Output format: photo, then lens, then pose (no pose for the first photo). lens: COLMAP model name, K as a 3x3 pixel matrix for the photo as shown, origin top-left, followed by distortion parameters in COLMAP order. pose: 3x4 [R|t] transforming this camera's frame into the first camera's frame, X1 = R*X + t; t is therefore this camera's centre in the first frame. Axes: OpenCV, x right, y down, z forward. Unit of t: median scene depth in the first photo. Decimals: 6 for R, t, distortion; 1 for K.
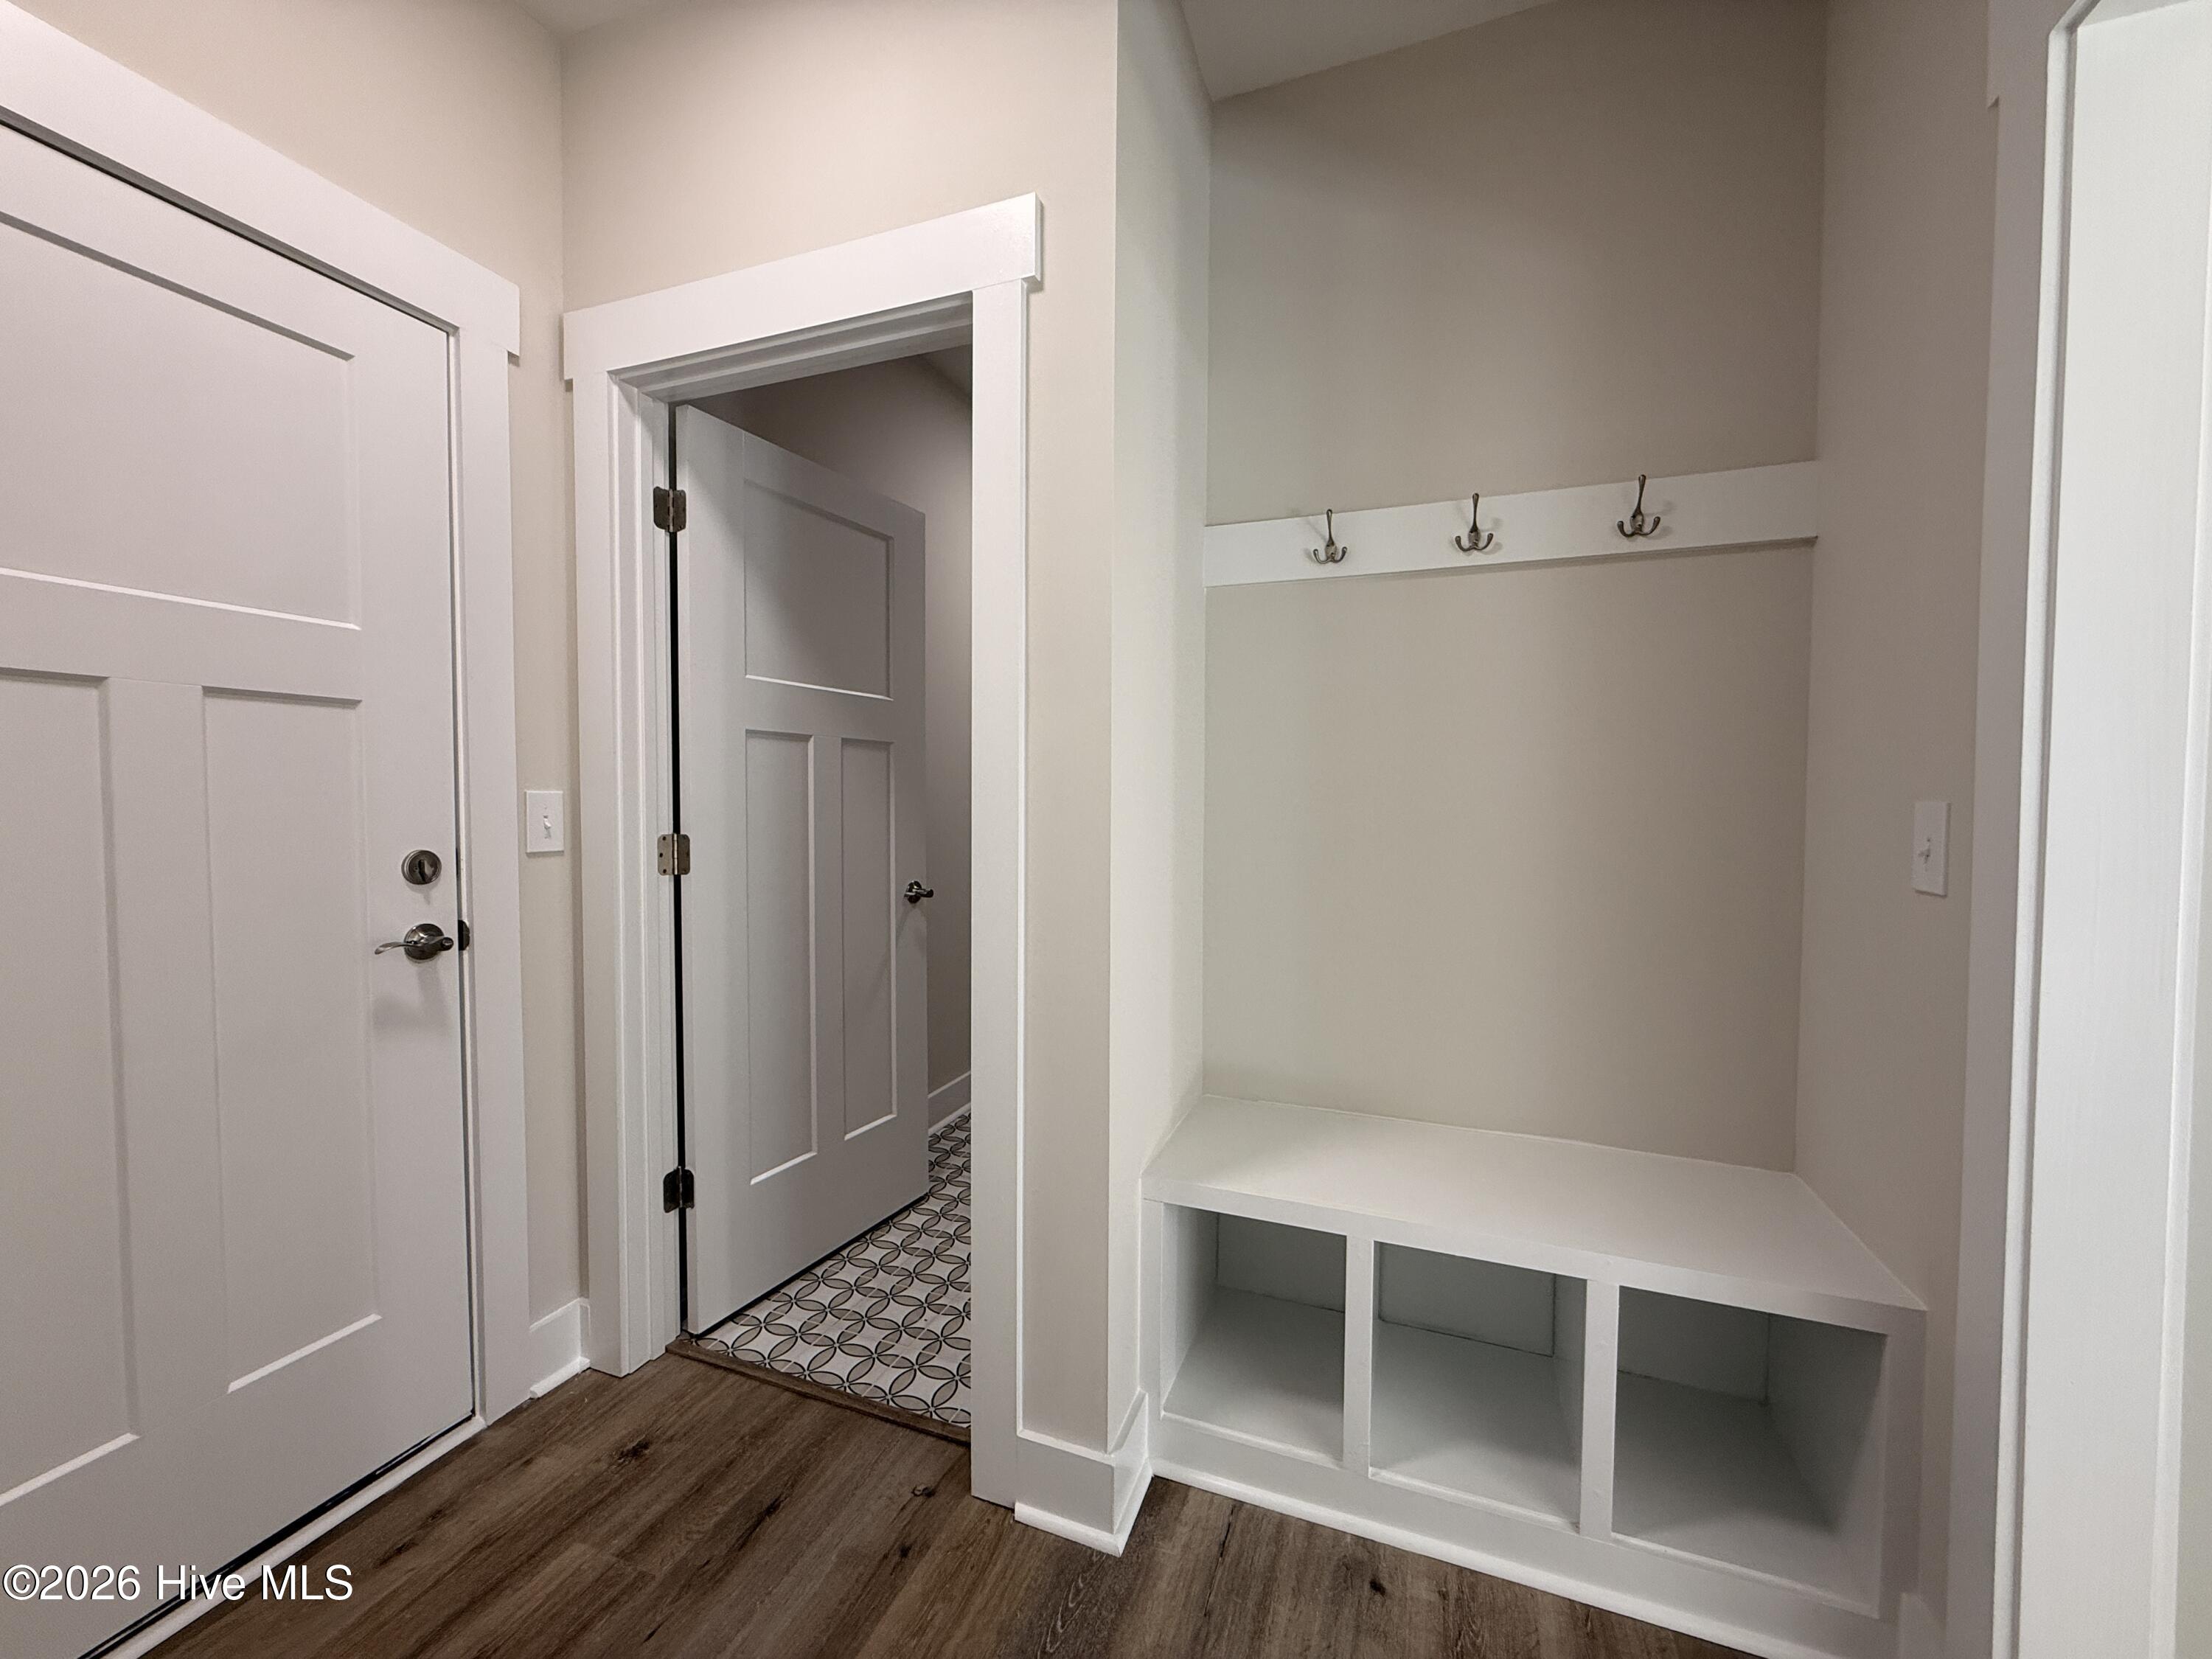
lens RADIAL K [[875.6, 0, 1101.6], [0, 875.6, 826.0], [0, 0, 1]] dist [-0.000595, -0.000222]
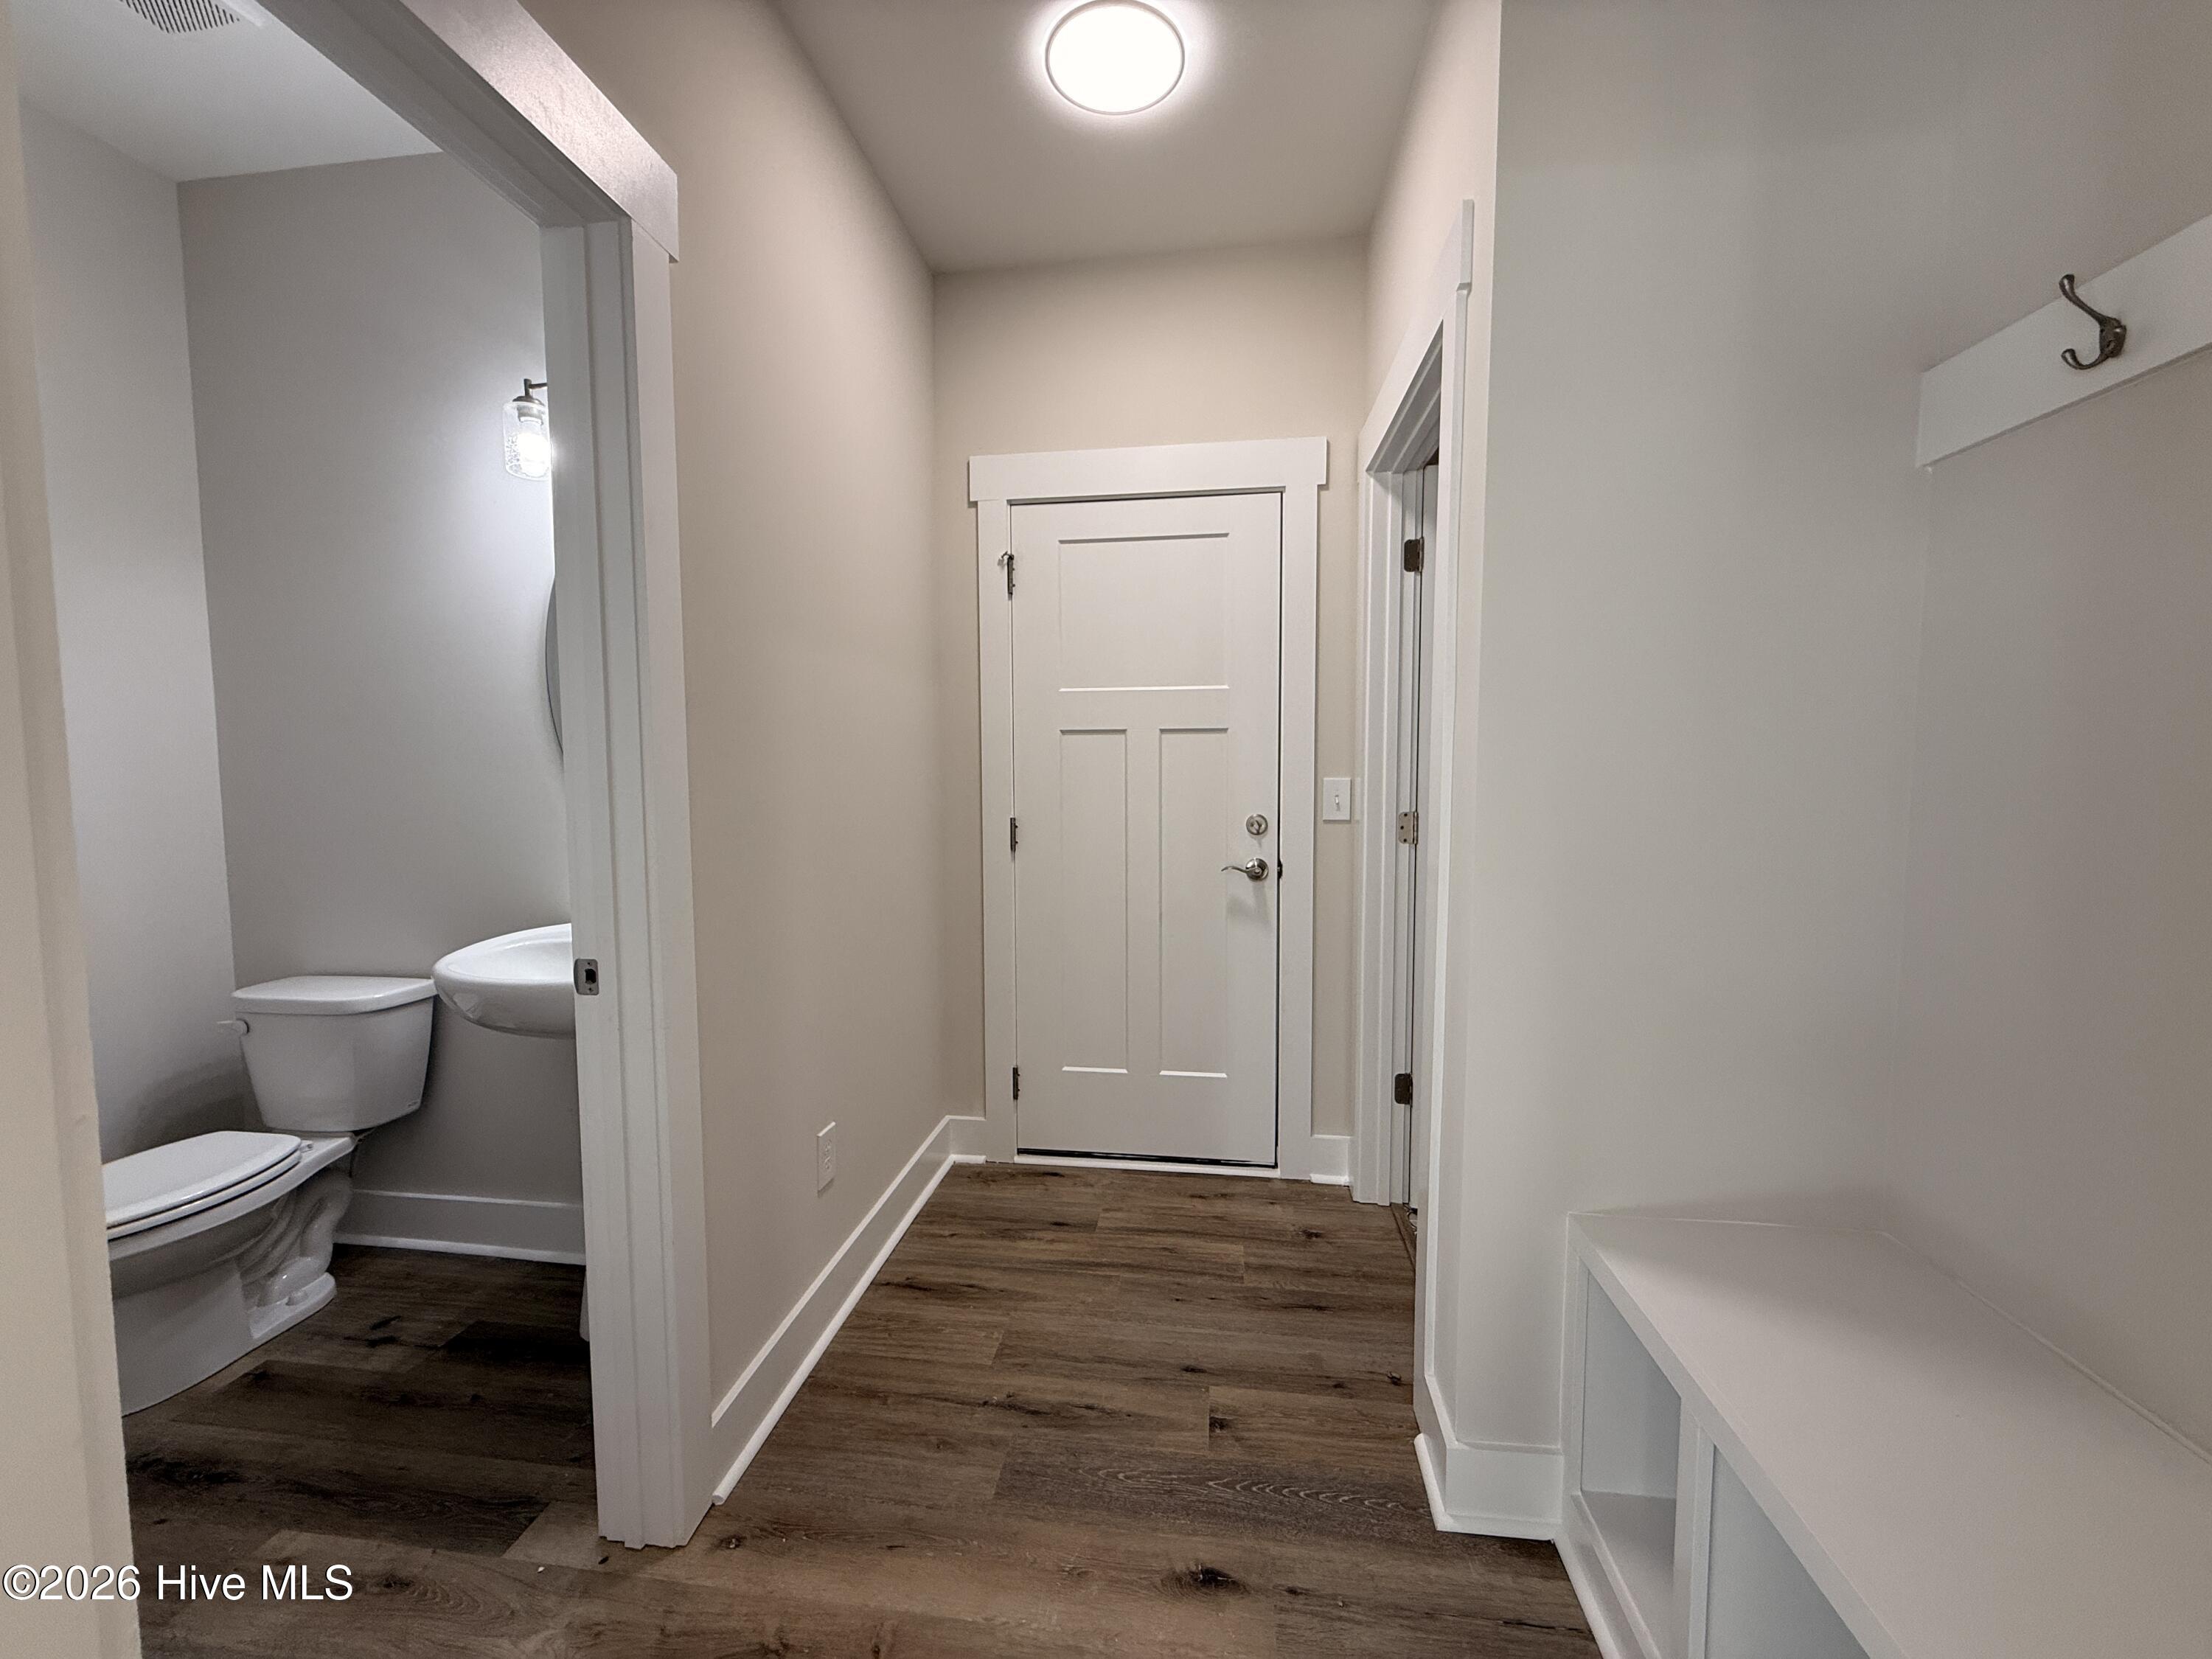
lens RADIAL K [[875.6, 0, 1102.8], [0, 875.6, 829.3], [0, 0, 1]] dist [-0.000595, -0.000222]
pose [[0.231183, 0.060813, -0.971008, 0.836001], [-0.025231, 0.998084, 0.056502, -0.033999], [0.972583, 0.011437, 0.232275, 0.350542]]
